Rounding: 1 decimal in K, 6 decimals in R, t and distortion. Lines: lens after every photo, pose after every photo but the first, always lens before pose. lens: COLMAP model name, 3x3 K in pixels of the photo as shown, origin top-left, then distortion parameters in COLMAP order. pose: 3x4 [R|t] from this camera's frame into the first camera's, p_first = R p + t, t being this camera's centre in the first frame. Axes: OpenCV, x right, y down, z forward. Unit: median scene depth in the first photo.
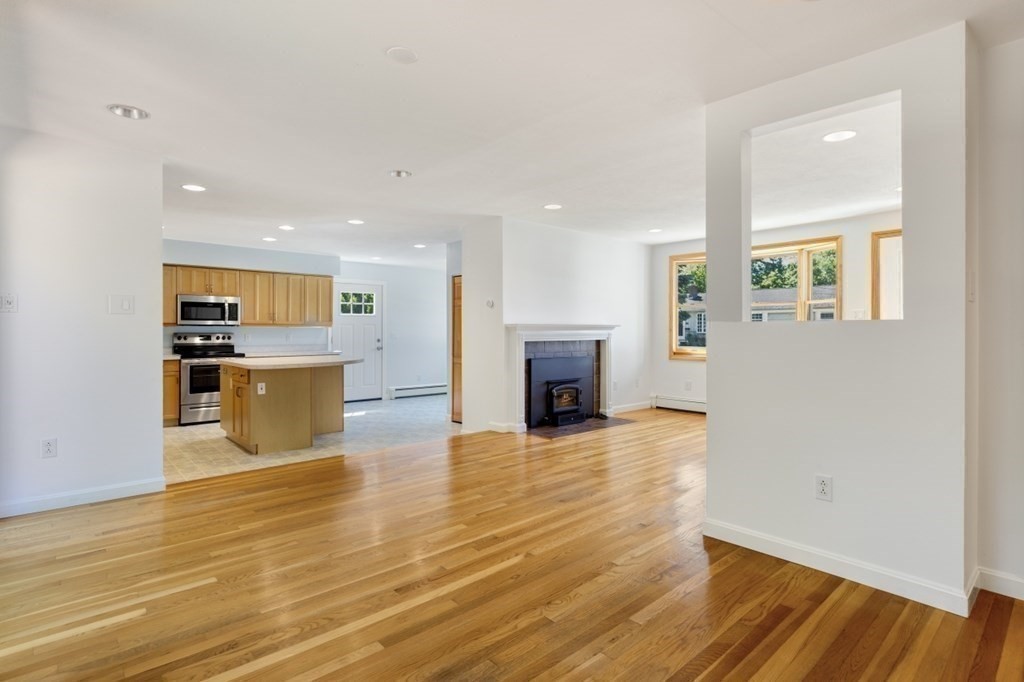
lens RADIAL K [[519.8, 0, 512.0], [0, 519.8, 341.0], [0, 0, 1]] dist [0.001801, 0.000482]
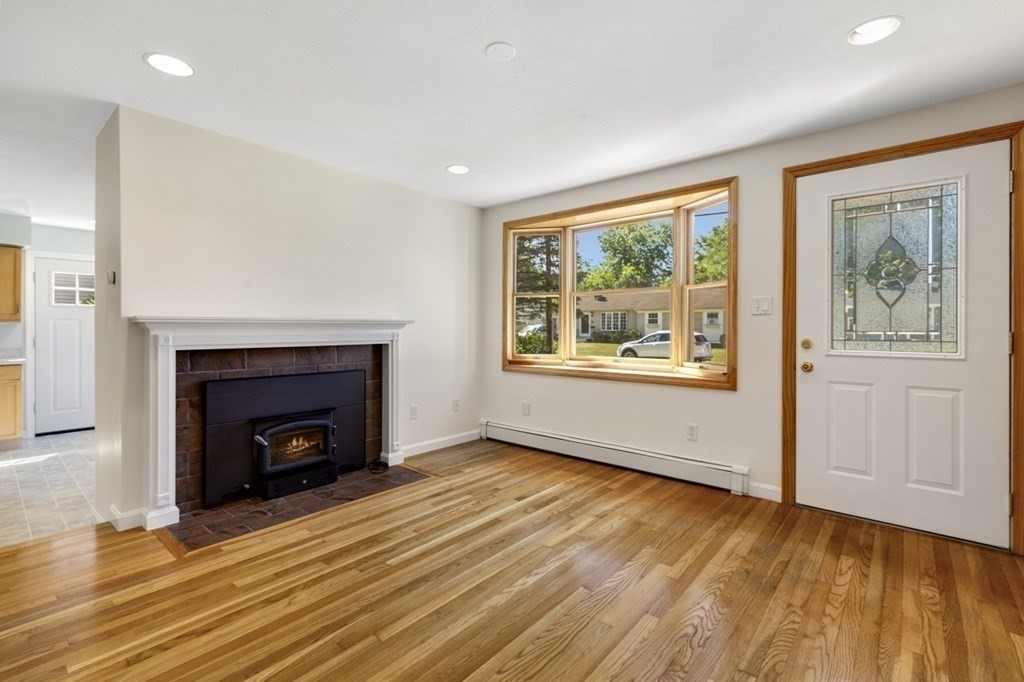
lens RADIAL K [[459.2, 0, 512.0], [0, 459.2, 341.0], [0, 0, 1]] dist [-0.000700, 0.000115]
pose [[0.991125, -0.001237, 0.132928, 0.253996], [0.000134, 0.999965, 0.008307, -0.010574], [-0.132934, -0.008215, 0.991091, 0.423309]]
